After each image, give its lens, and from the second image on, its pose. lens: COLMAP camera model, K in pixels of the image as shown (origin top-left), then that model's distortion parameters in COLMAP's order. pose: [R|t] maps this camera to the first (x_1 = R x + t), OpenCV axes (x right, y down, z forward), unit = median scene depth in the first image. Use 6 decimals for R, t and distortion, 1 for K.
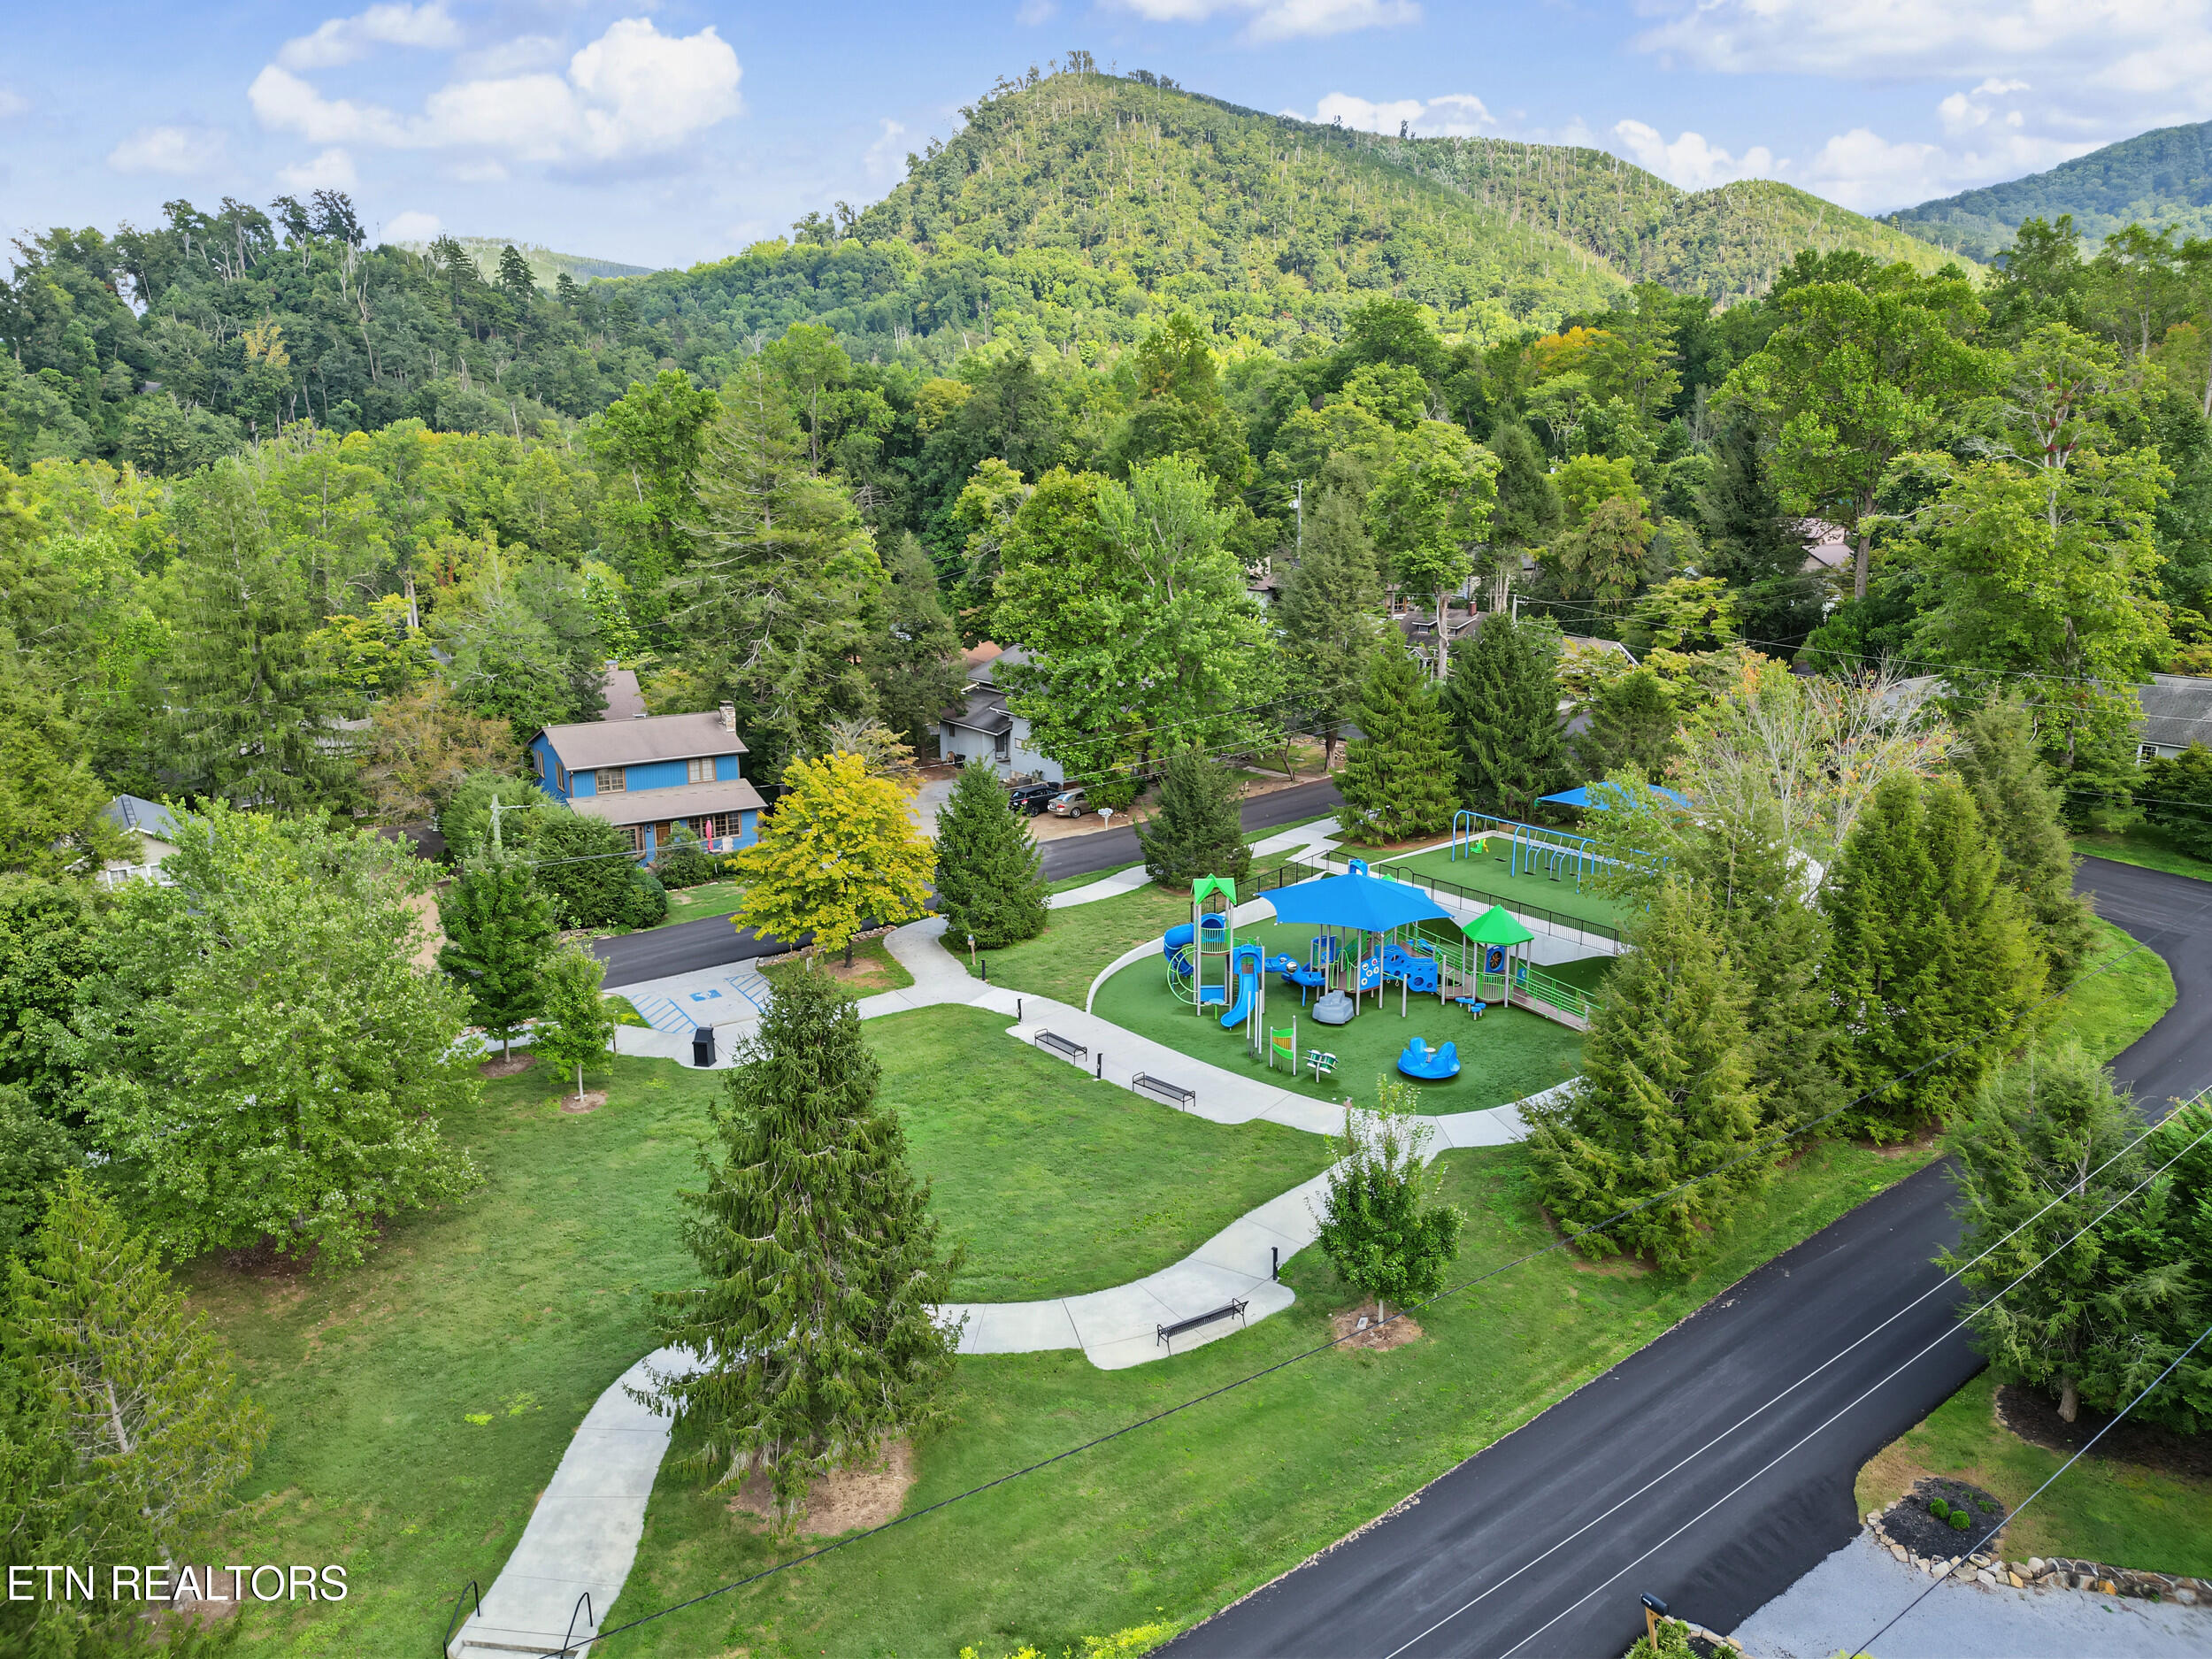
lens RADIAL K [[1600.8, 0, 1105.9], [0, 1600.8, 830.1], [0, 0, 1]] dist [-0.006201, -0.011390]
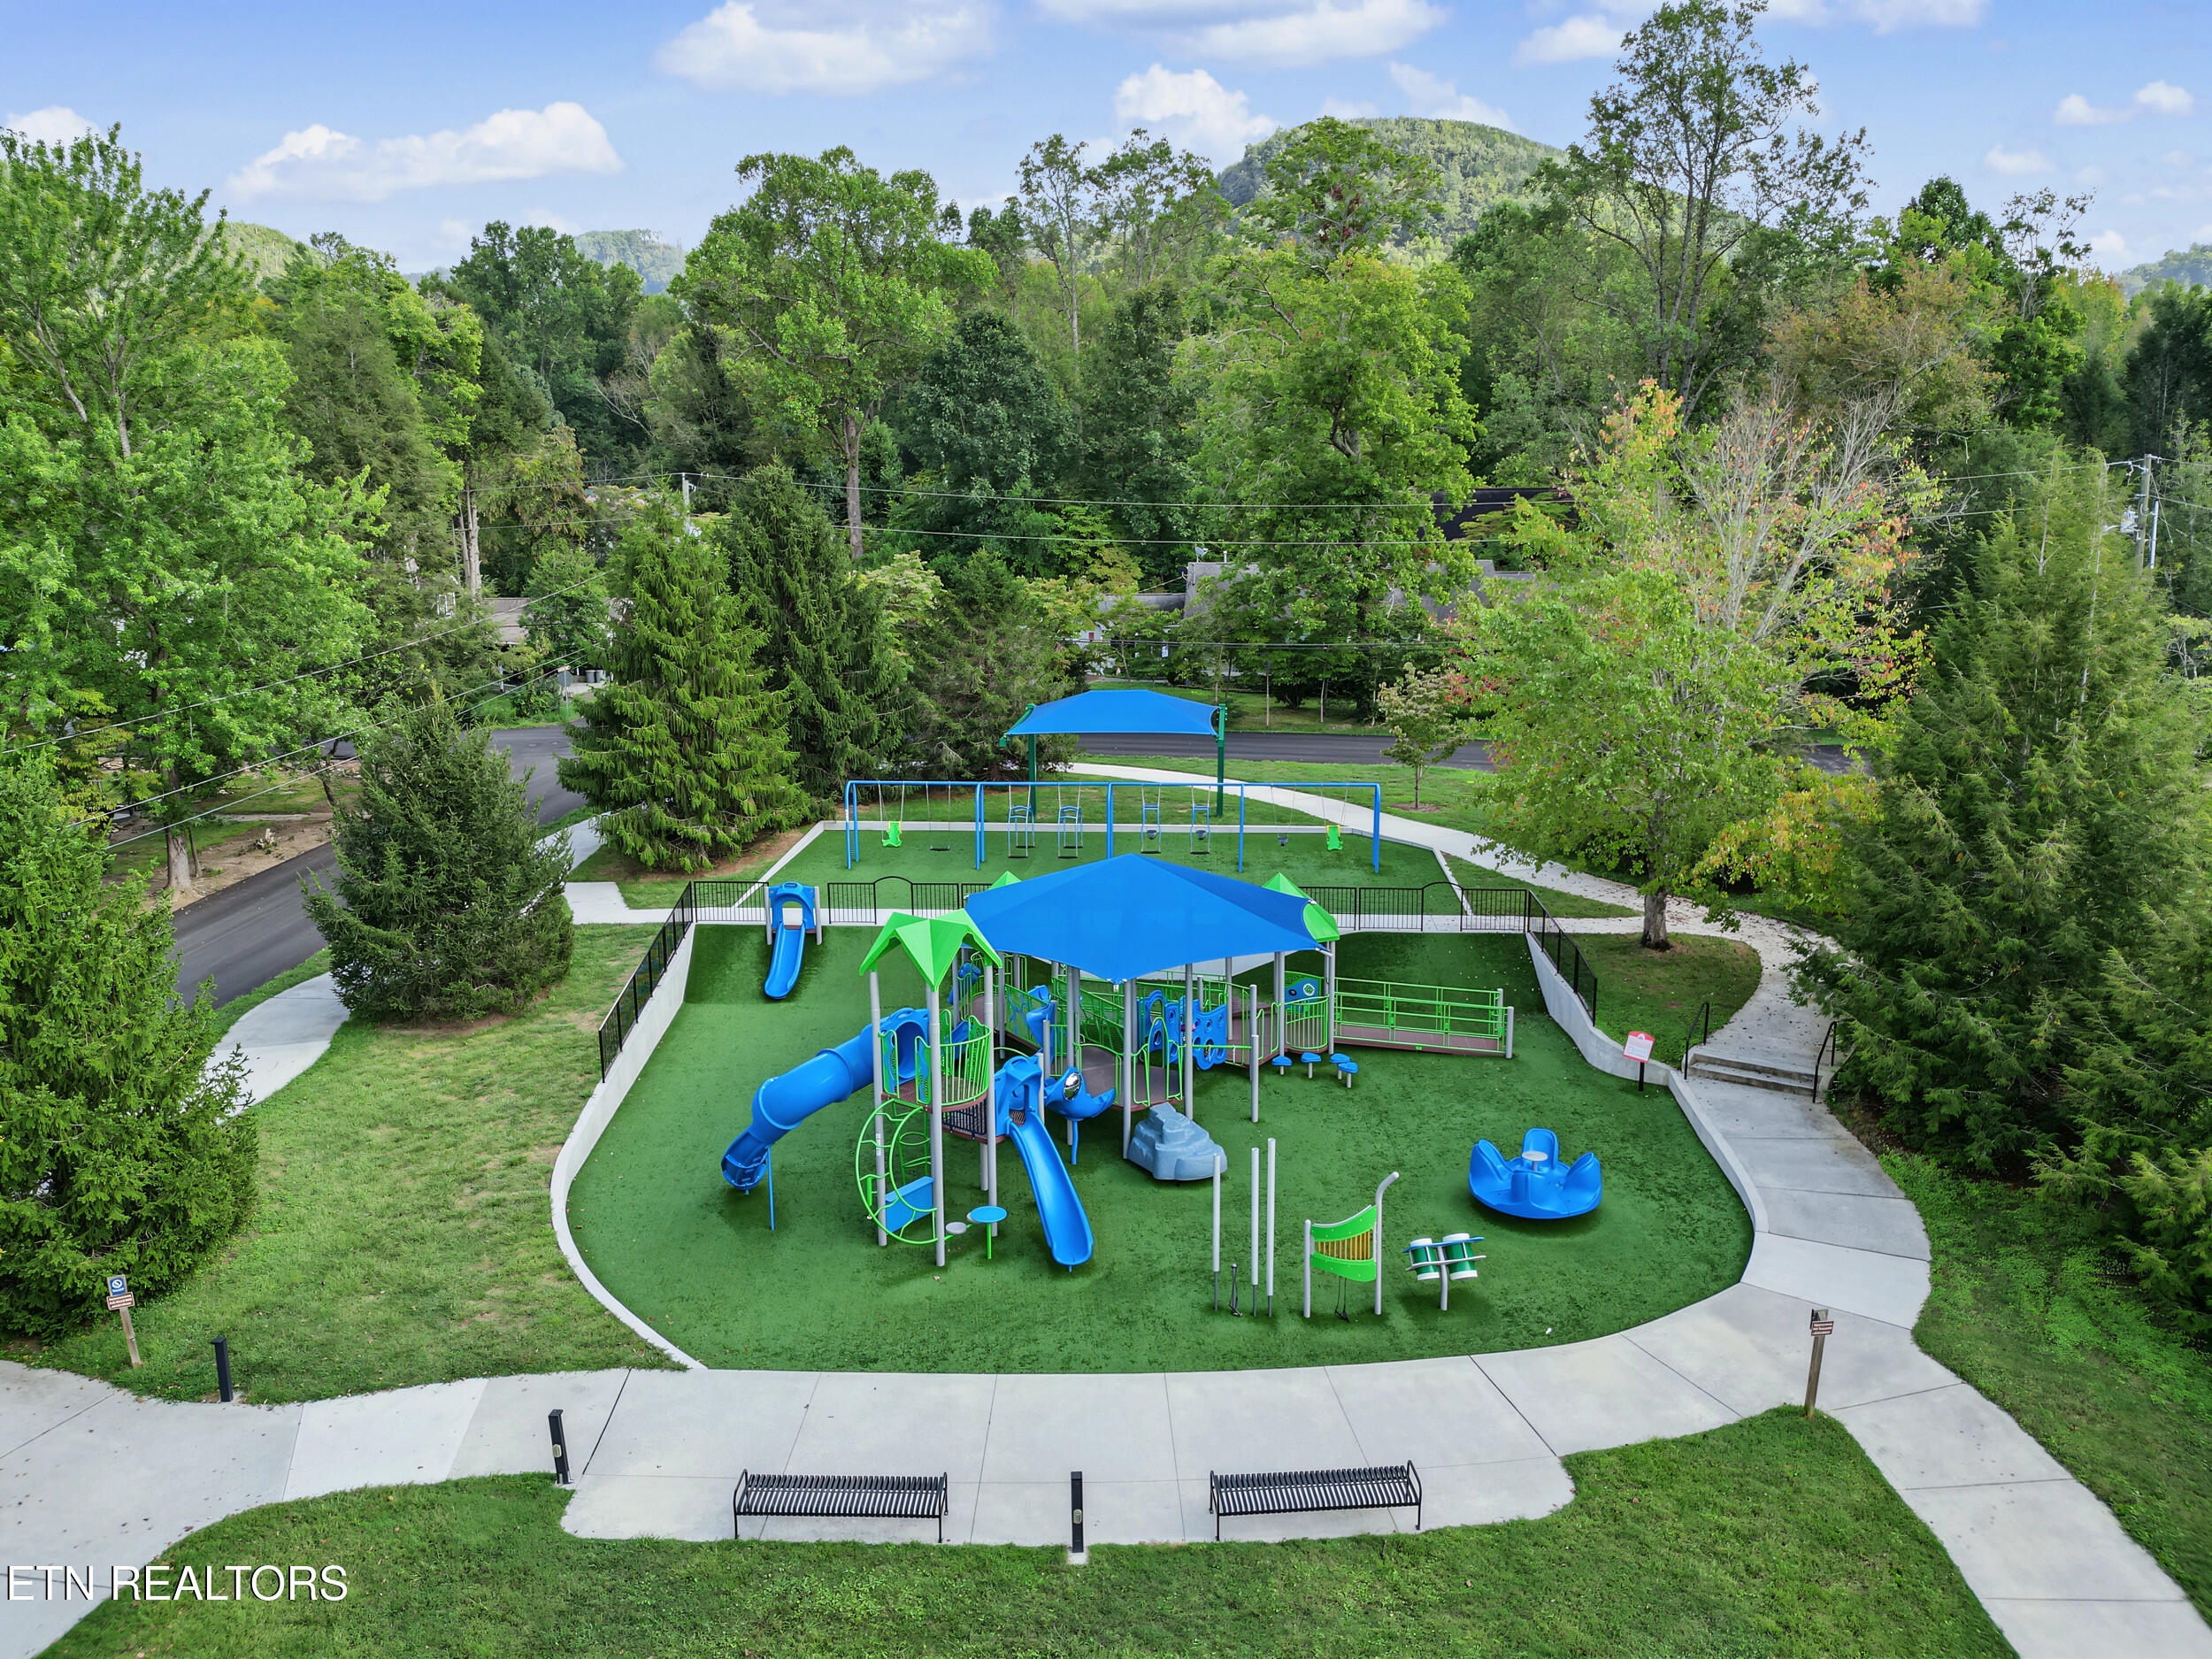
lens RADIAL K [[1600.8, 0, 1105.1], [0, 1600.8, 823.2], [0, 0, 1]] dist [-0.006201, -0.011390]
pose [[0.643560, -0.139492, 0.752578, -0.204395], [0.177369, 0.983667, 0.030649, 0.001753], [-0.744561, 0.113759, 0.657790, 0.701869]]
